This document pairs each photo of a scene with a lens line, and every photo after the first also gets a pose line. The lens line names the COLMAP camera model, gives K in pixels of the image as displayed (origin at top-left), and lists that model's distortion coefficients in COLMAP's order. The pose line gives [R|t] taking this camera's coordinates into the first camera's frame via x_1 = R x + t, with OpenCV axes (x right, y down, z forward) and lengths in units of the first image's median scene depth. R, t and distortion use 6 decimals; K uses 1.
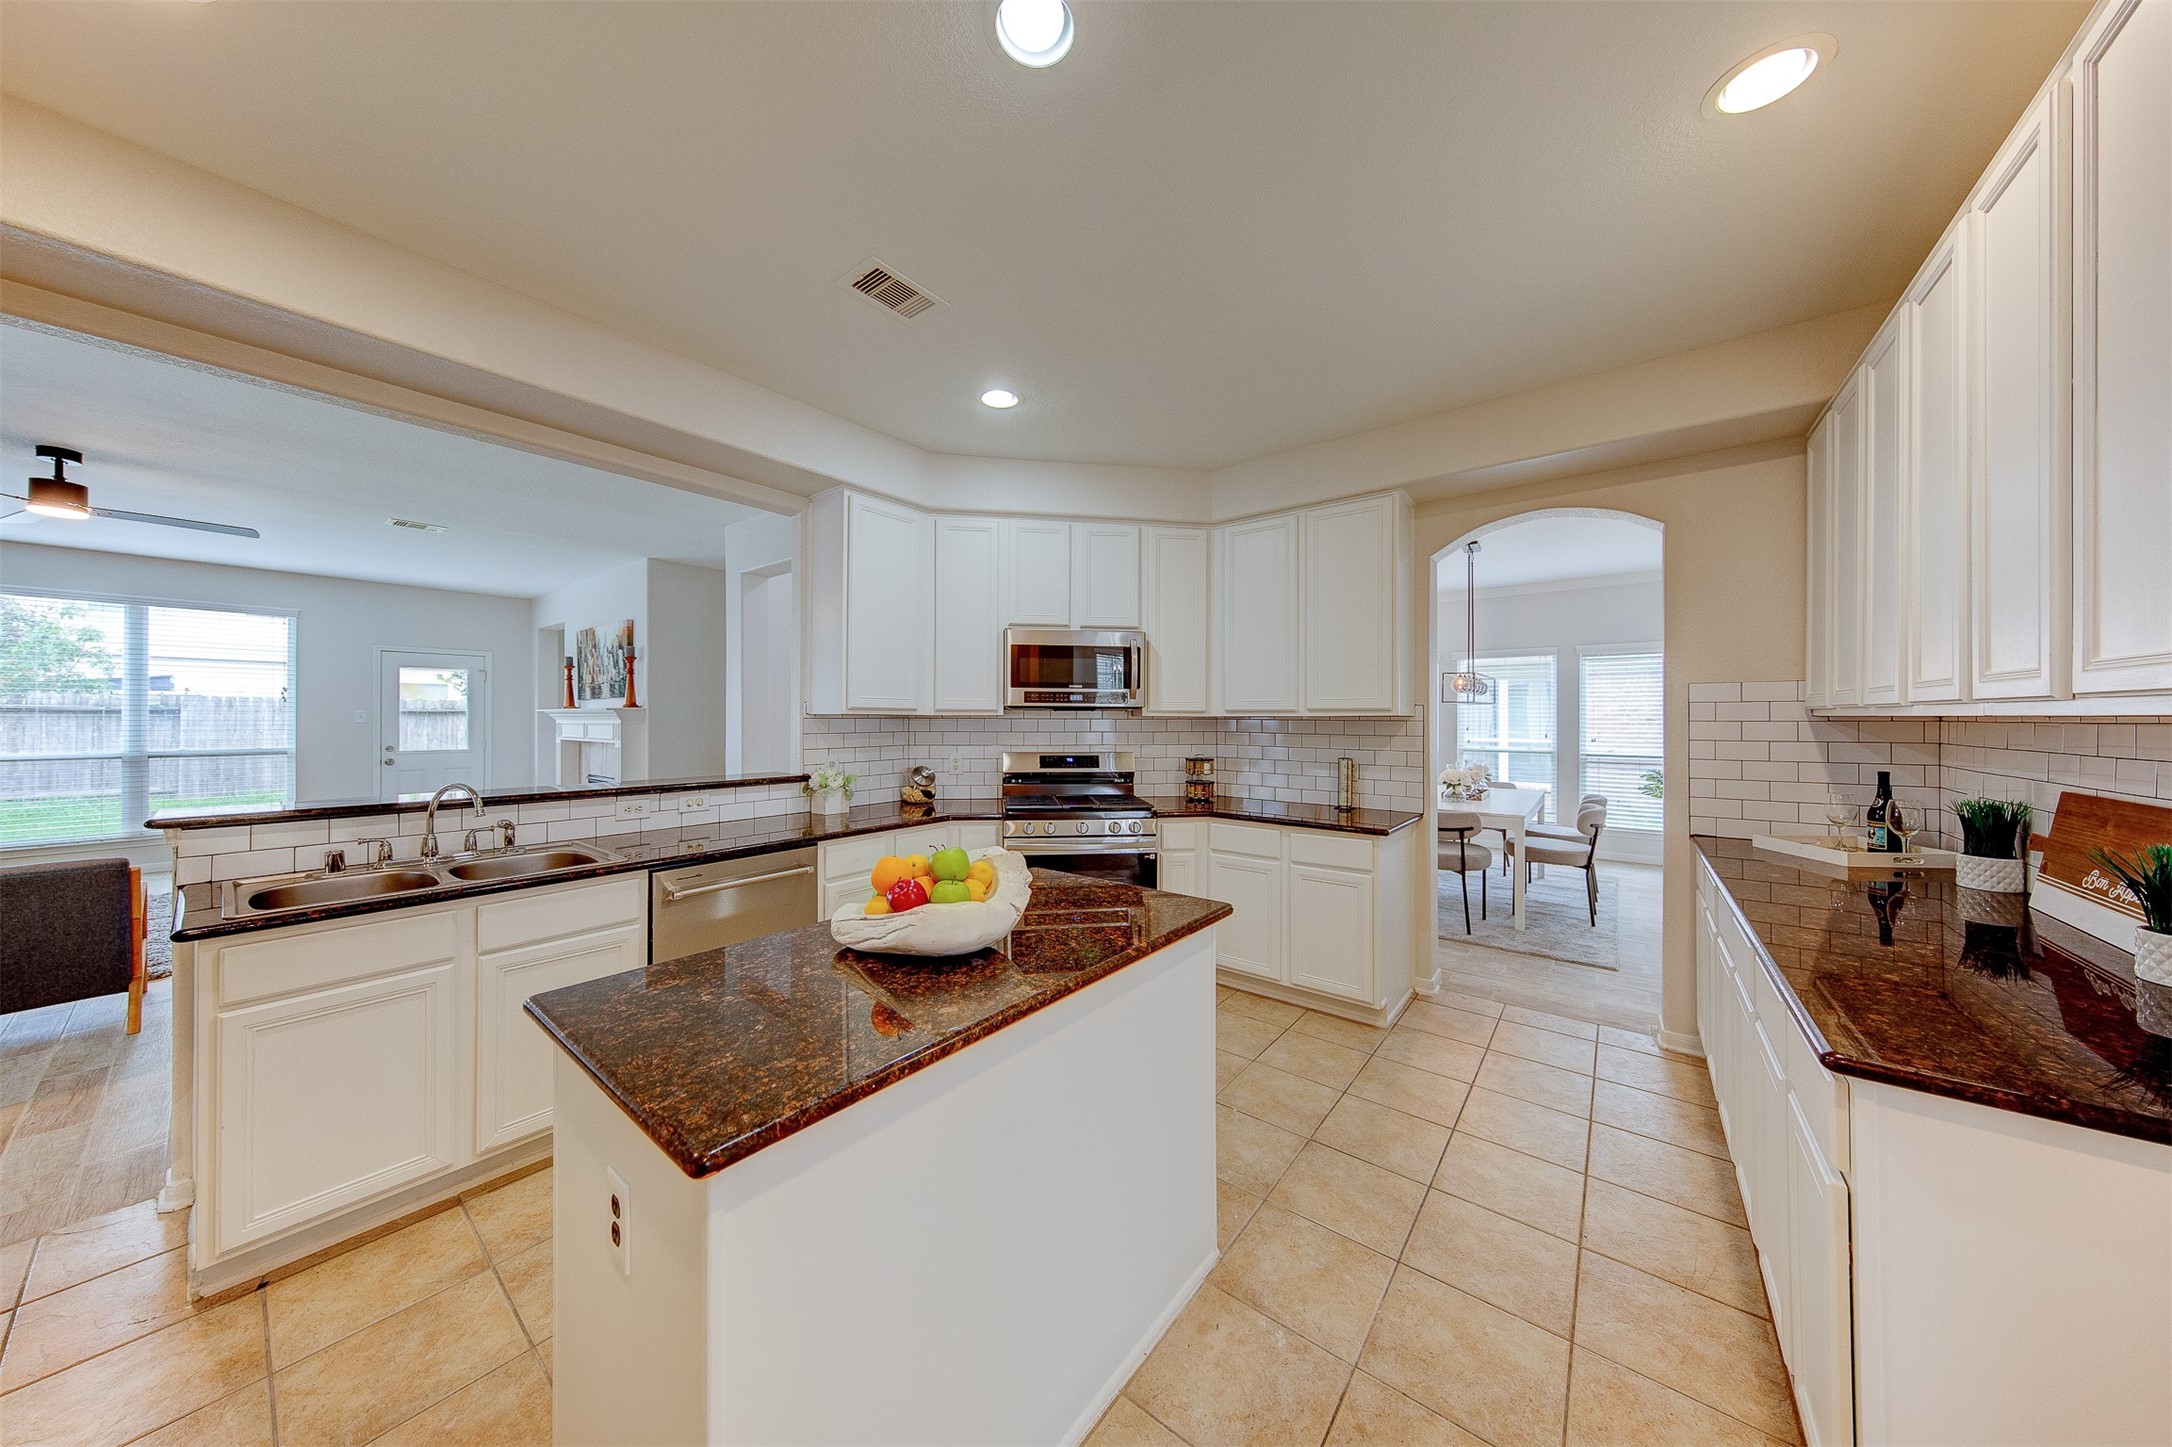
lens RADIAL K [[618.8, 0, 1361.9], [0, 618.8, 715.8], [0, 0, 1]] dist [0.007175, 0.000011]
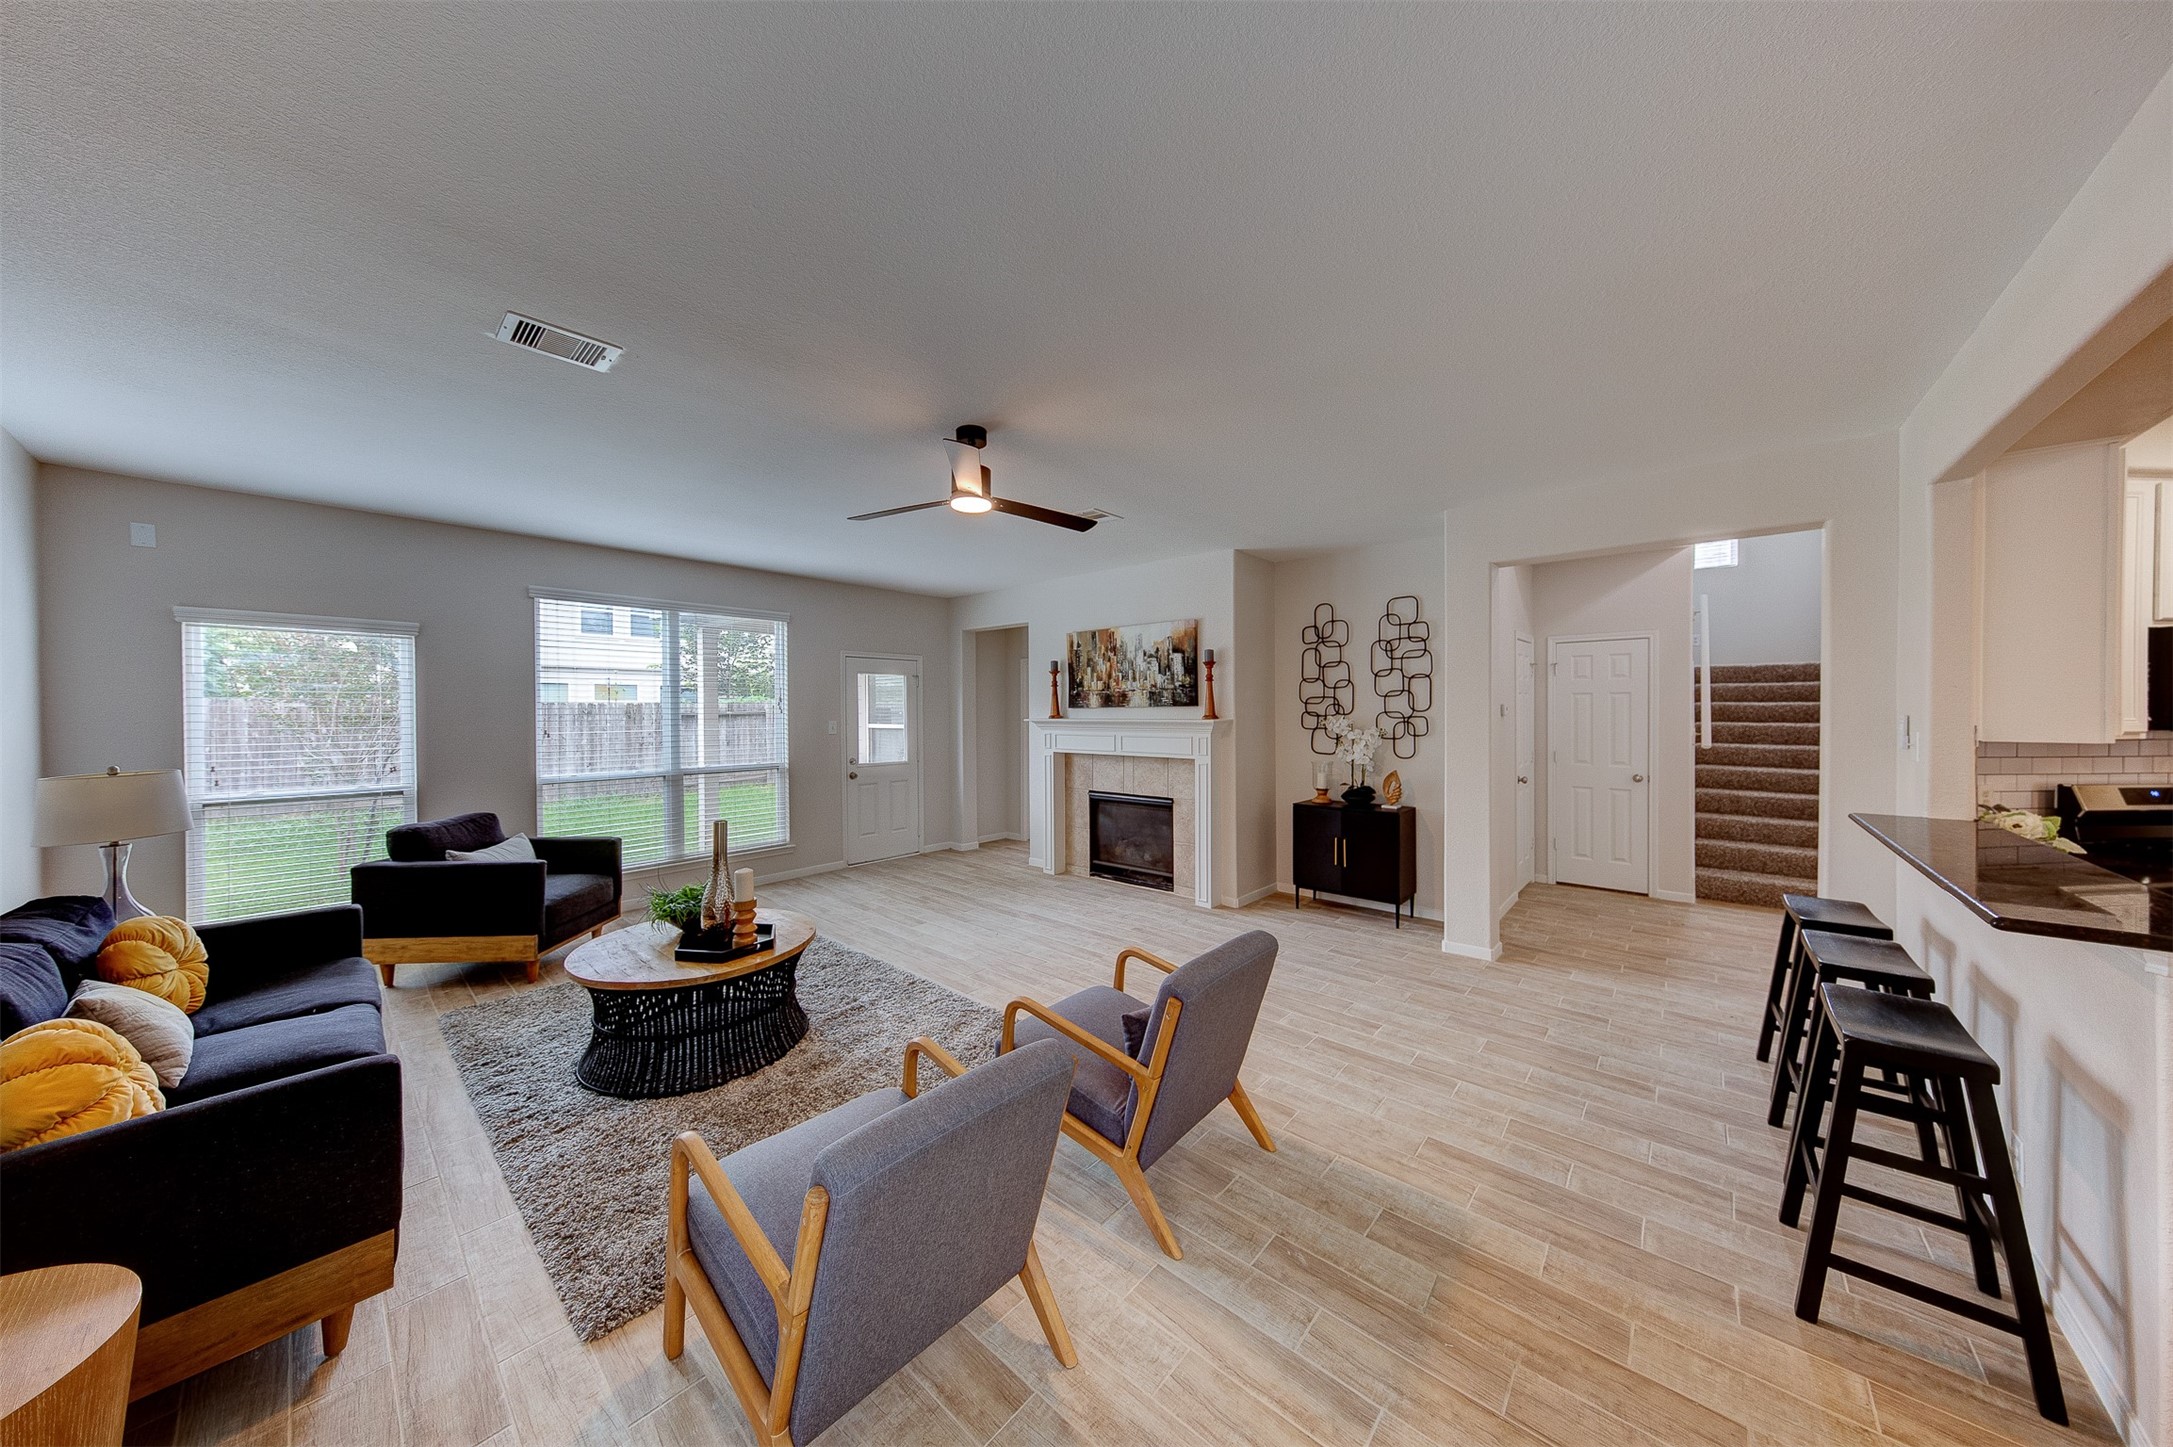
lens RADIAL K [[631.4, 0, 1346.6], [0, 631.4, 717.2], [0, 0, 1]] dist [0.000284, 0.000018]
pose [[0.998753, -0.004799, -0.049686, -0.855027], [0.005411, 0.999911, 0.012189, -0.022666], [0.049623, -0.012443, 0.998691, 0.106190]]
